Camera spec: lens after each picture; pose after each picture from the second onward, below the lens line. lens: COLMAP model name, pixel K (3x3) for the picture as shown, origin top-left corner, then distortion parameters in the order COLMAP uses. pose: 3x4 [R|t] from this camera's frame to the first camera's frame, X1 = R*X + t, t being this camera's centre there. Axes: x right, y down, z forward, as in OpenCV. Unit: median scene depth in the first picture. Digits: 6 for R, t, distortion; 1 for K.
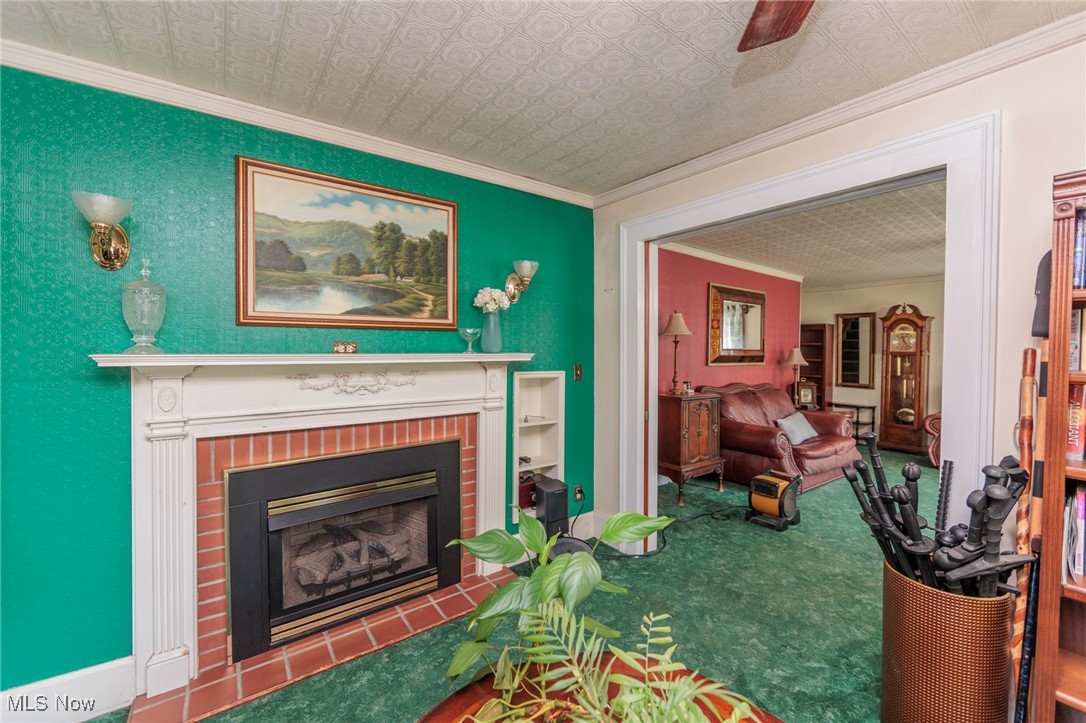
lens RADIAL K [[439.4, 0, 542.7], [0, 439.4, 358.6], [0, 0, 1]] dist [-0.001254, -0.000174]
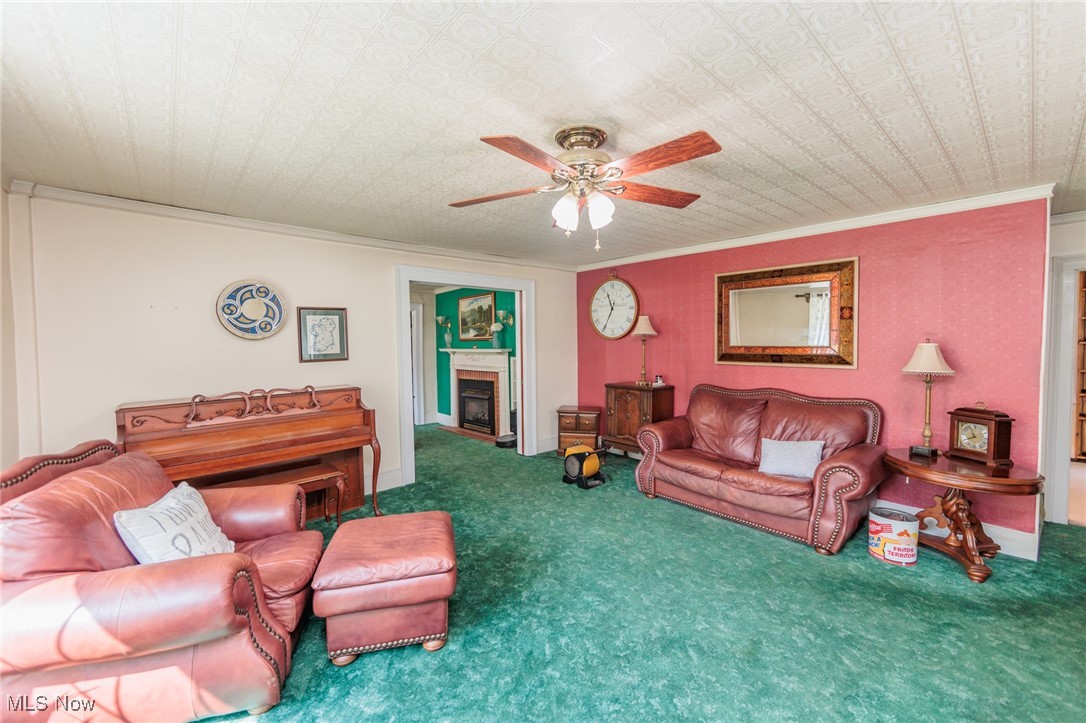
lens RADIAL K [[439.4, 0, 542.7], [0, 439.4, 358.6], [0, 0, 1]] dist [-0.001254, -0.000174]
pose [[0.084164, 0.034128, -0.995867, 2.962965], [-0.007823, 0.999405, 0.033588, -0.054650], [0.996421, 0.004964, 0.084381, 1.287433]]
